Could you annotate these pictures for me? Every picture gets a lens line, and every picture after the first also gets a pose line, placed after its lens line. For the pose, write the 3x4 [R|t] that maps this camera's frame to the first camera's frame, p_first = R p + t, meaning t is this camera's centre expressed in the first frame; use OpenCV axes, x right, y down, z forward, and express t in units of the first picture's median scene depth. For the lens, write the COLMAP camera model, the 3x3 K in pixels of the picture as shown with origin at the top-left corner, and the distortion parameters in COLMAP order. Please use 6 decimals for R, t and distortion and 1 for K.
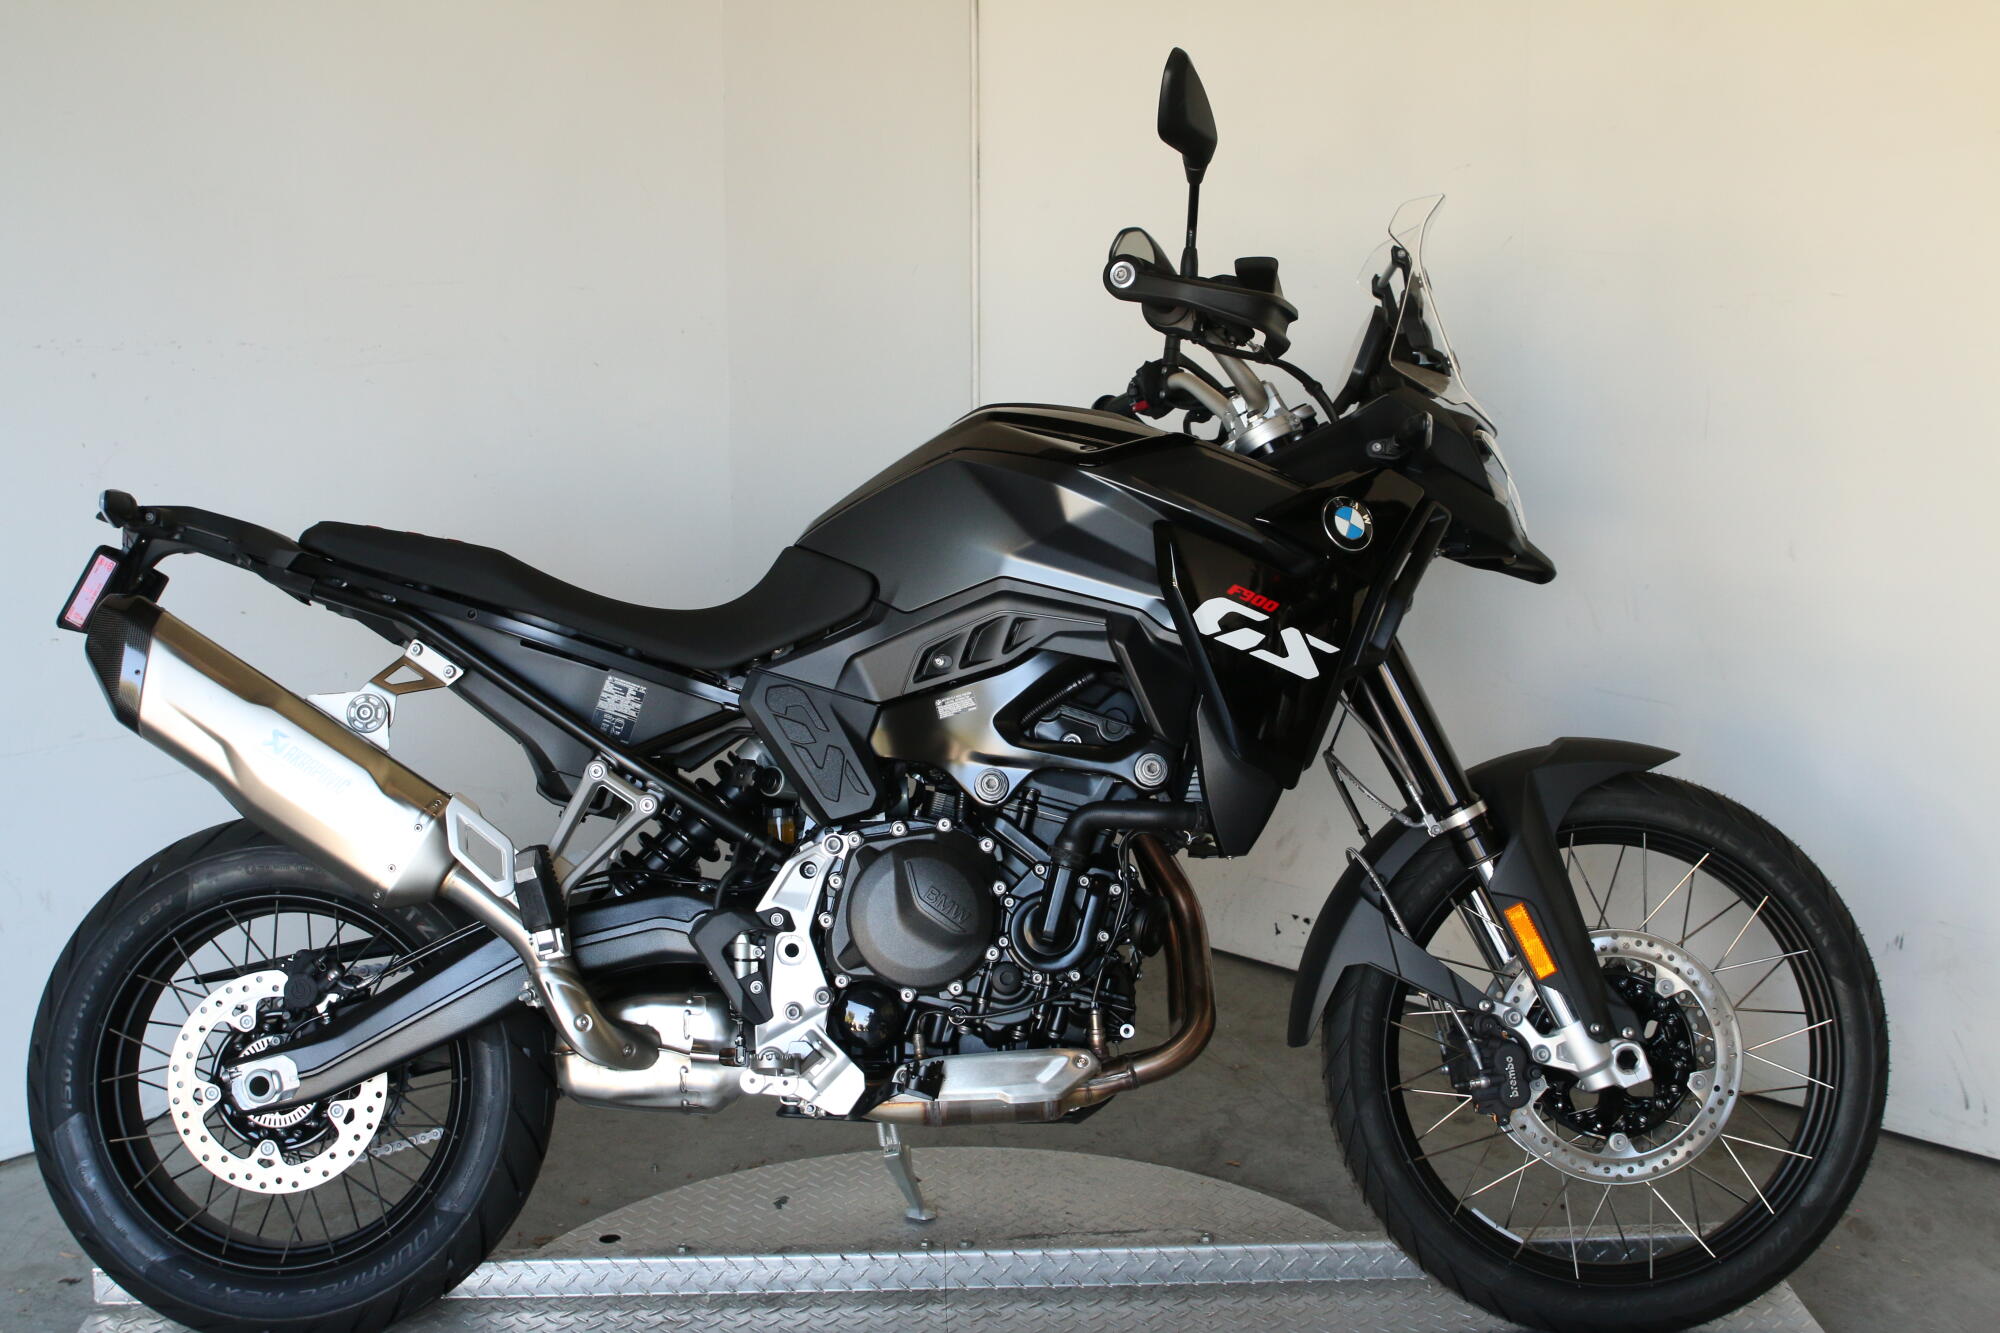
lens RADIAL K [[2498.9, 0, 1002.6], [0, 2498.9, 660.1], [0, 0, 1]] dist [-0.077722, 0.000000]
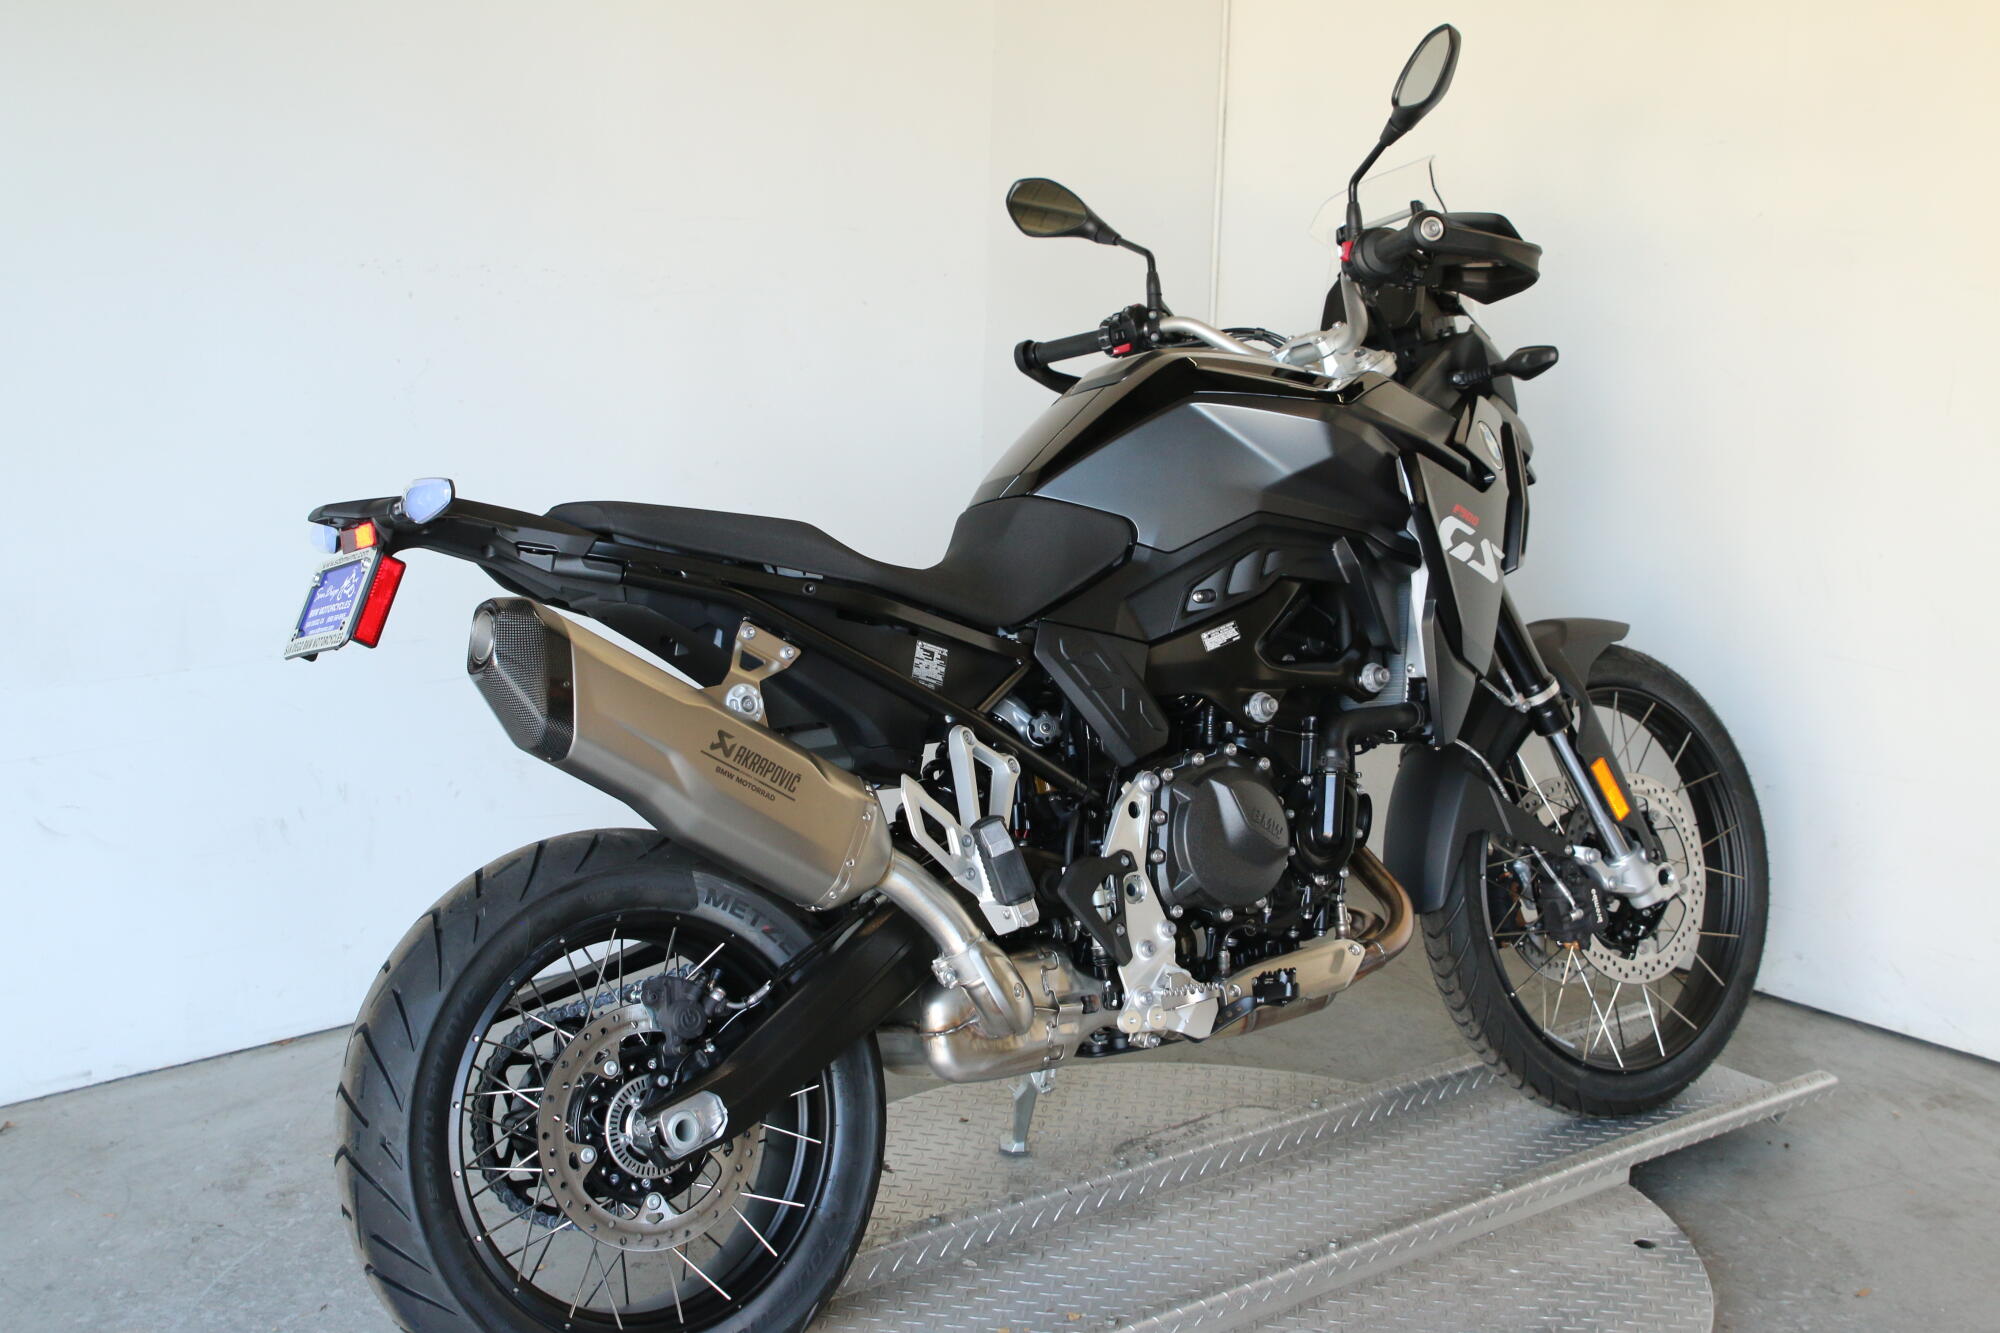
lens RADIAL K [[2498.9, 0, 990.1], [0, 2498.9, 674.6], [0, 0, 1]] dist [-0.077722, 0.000000]
pose [[0.816149, -0.102042, 0.568761, -0.704183], [0.085046, 0.994777, 0.056437, -0.033963], [-0.571549, 0.002310, 0.820564, 0.194128]]
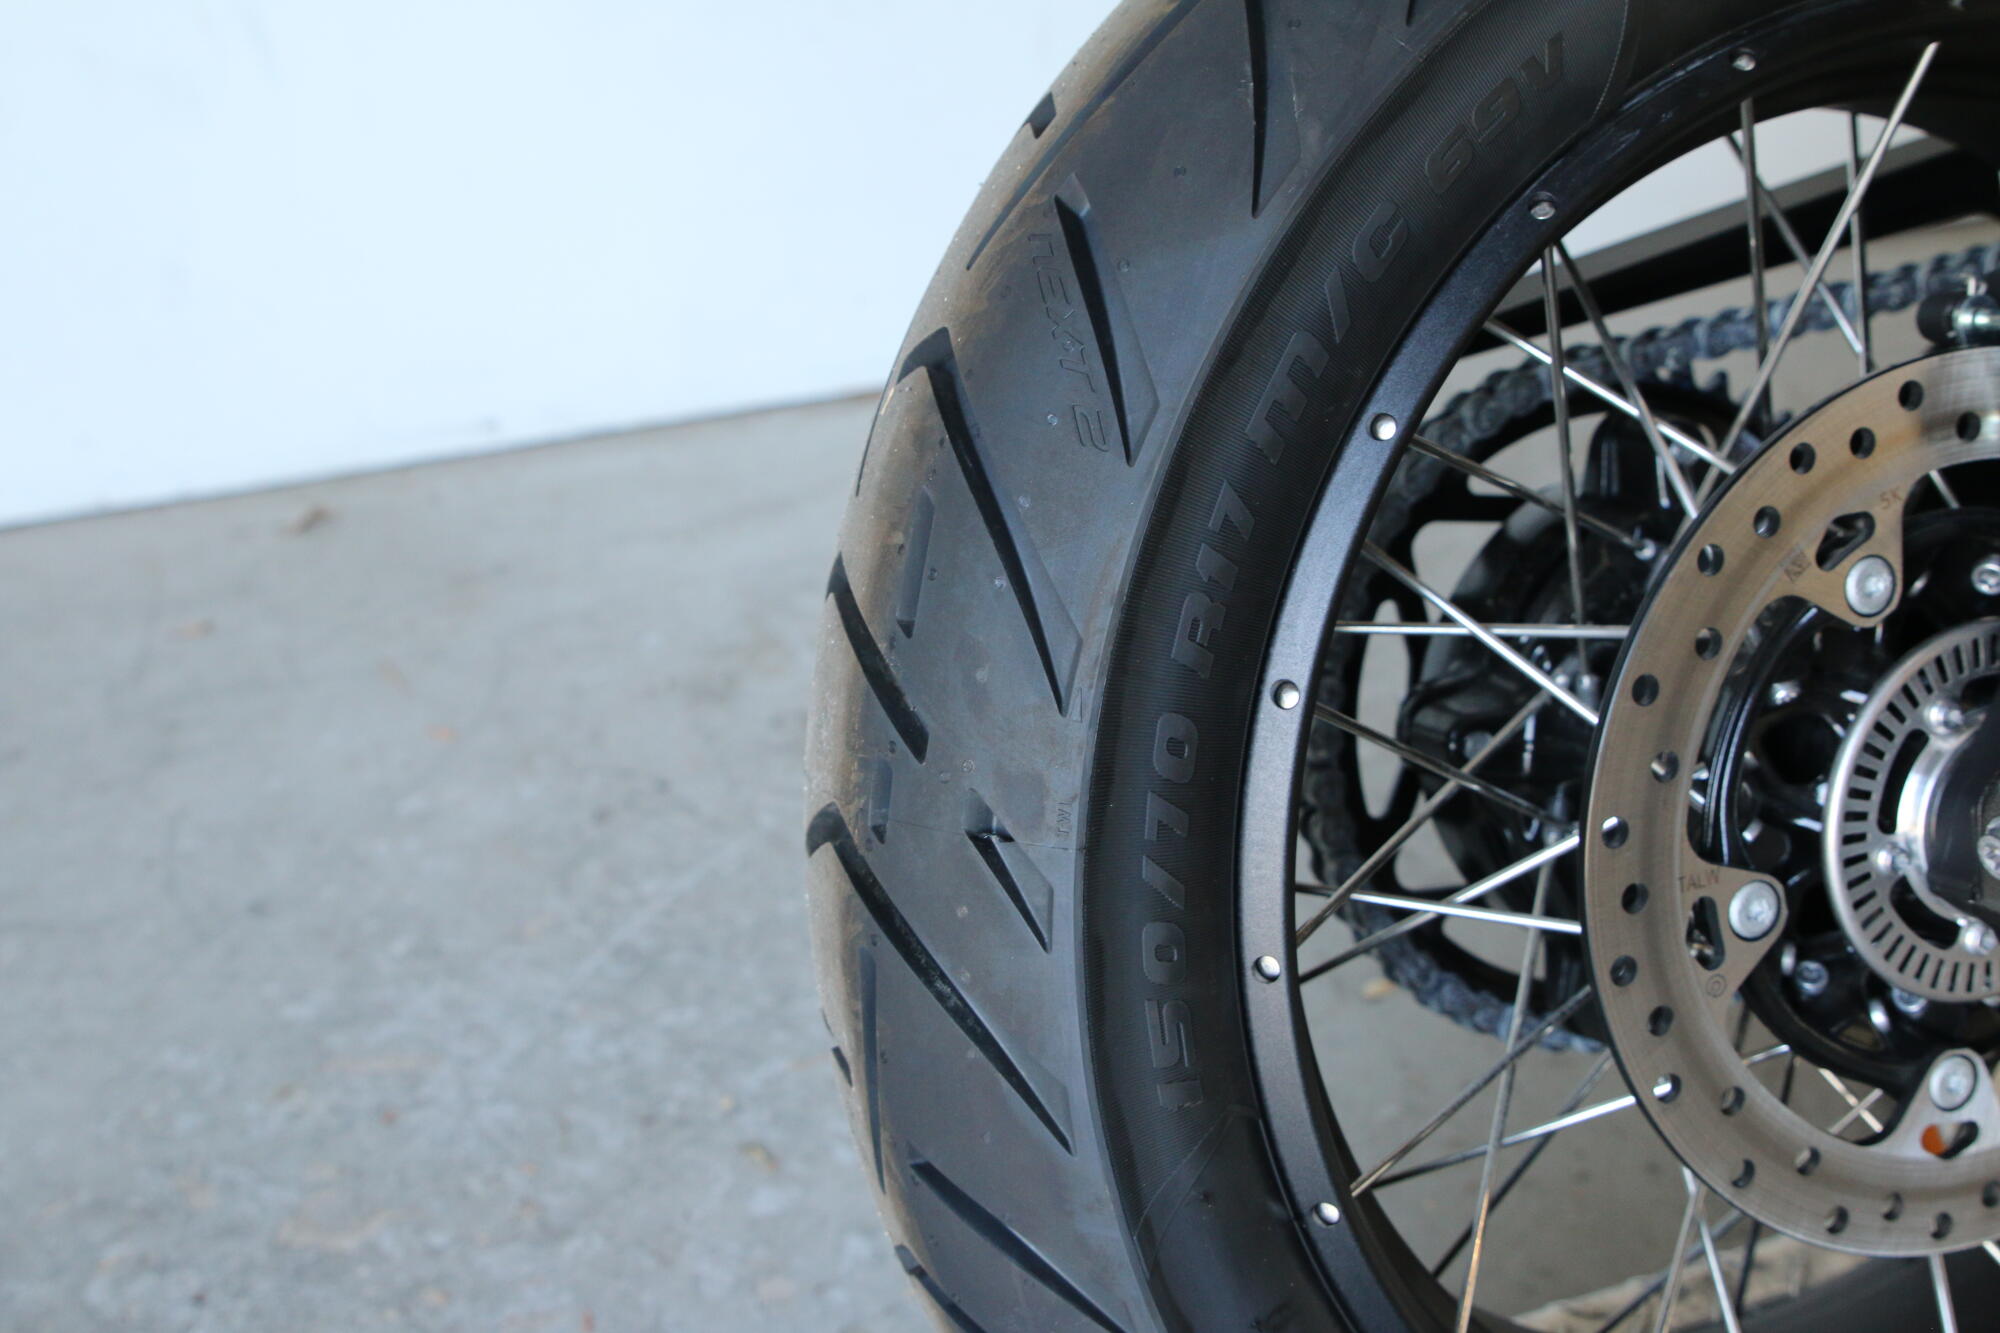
lens RADIAL K [[2479.5, 0, 991.1], [0, 2479.5, 655.2], [0, 0, 1]] dist [-0.096099, 0.000000]
pose [[0.944064, -0.135763, 0.300518, -0.461512], [0.051508, 0.960843, 0.272264, 0.088541], [-0.325714, -0.241556, 0.914090, 0.837904]]
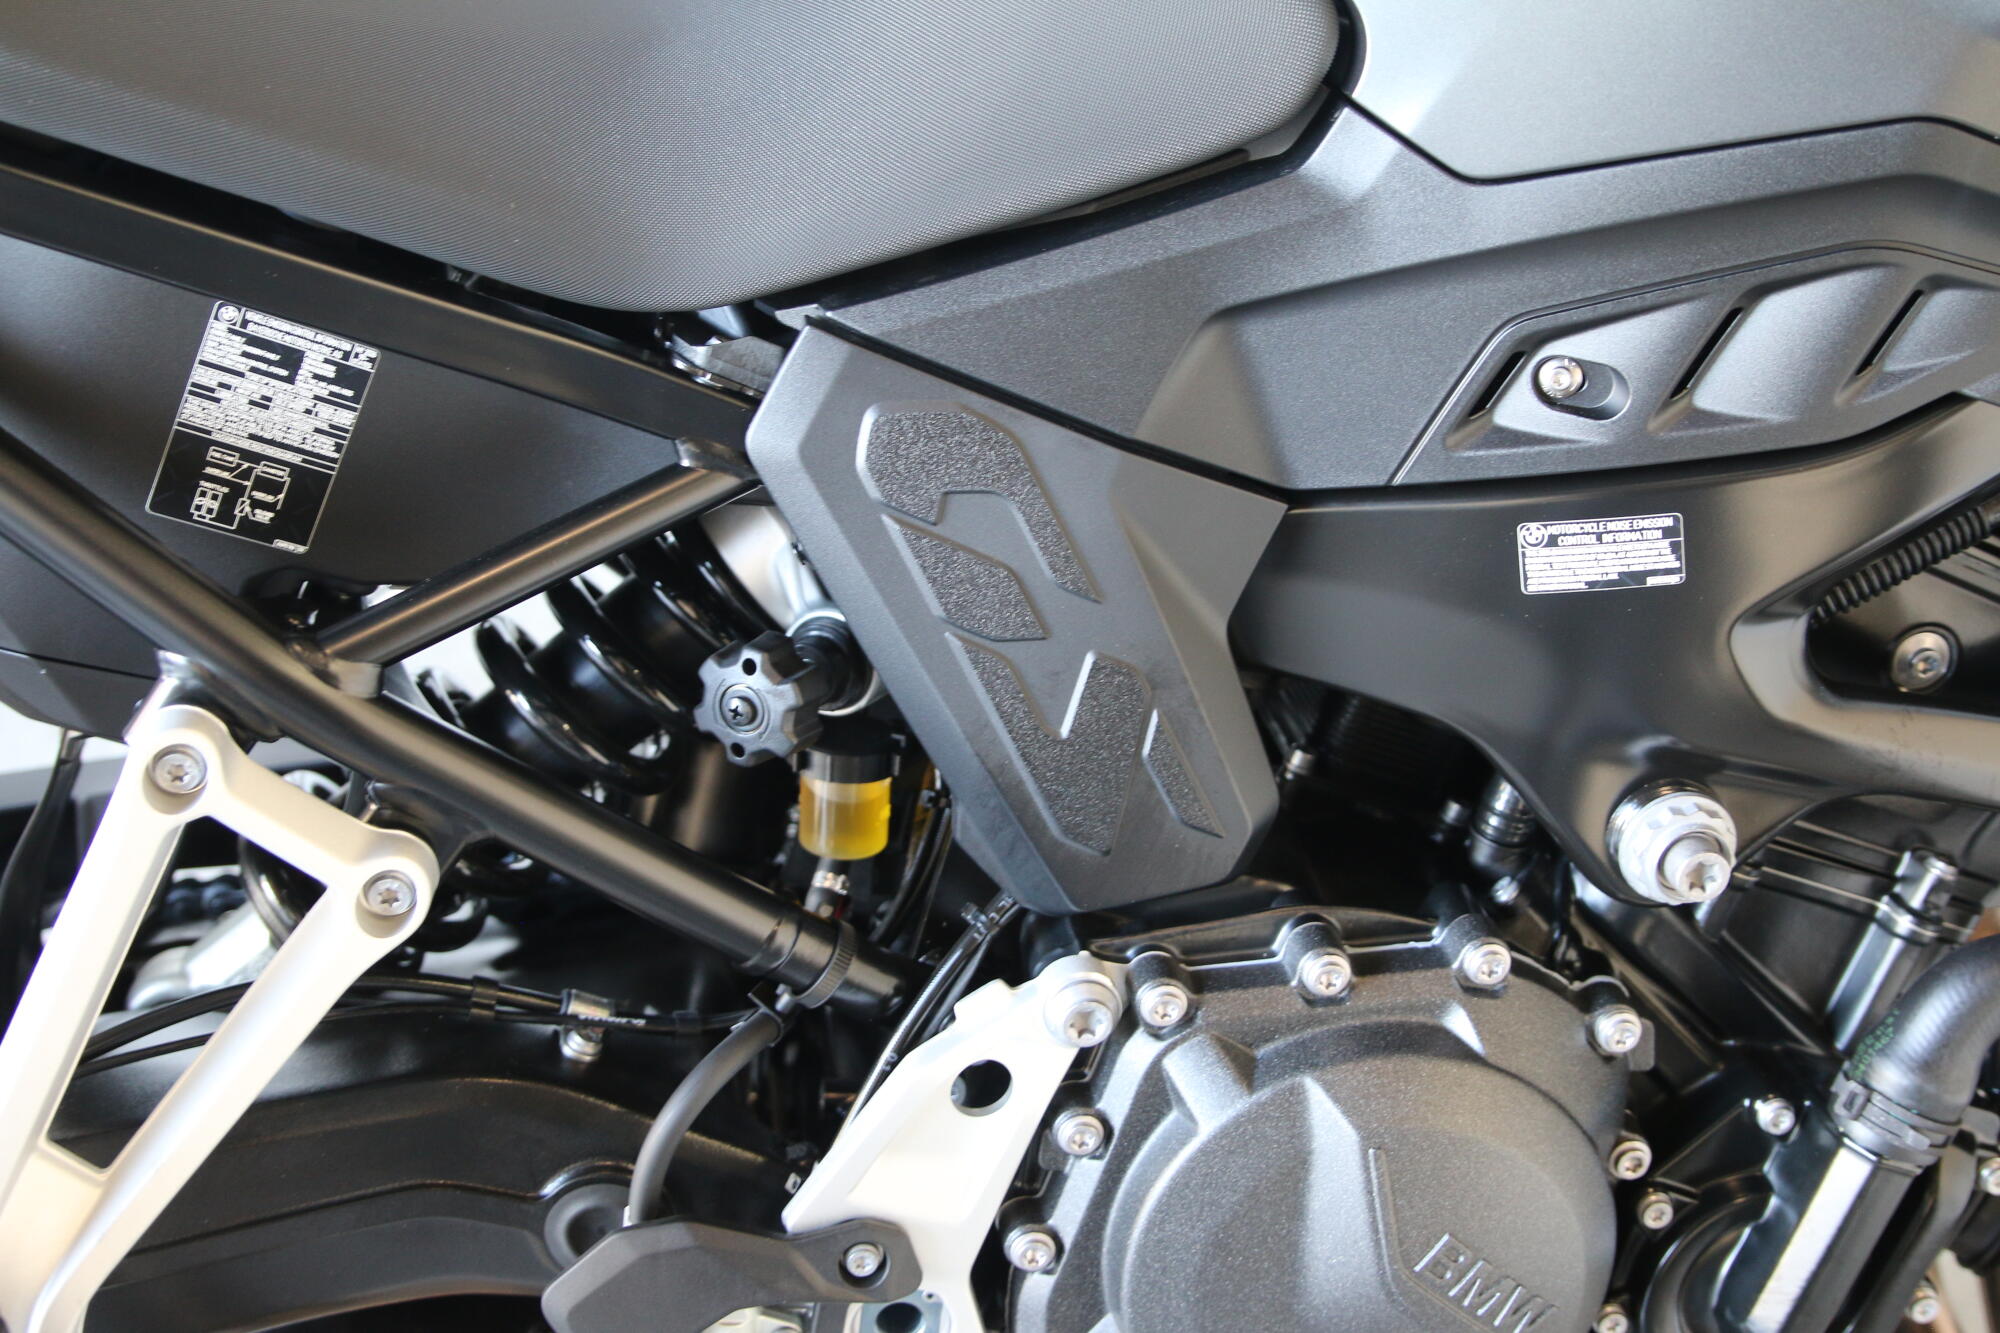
lens RADIAL K [[2498.9, 0, 994.6], [0, 2498.9, 667.6], [0, 0, 1]] dist [-0.077722, 0.000000]
pose [[0.988528, 0.050260, 0.142428, -0.118532], [-0.109757, 0.886855, 0.448822, -0.081488], [-0.103755, -0.459305, 0.882198, 0.779384]]
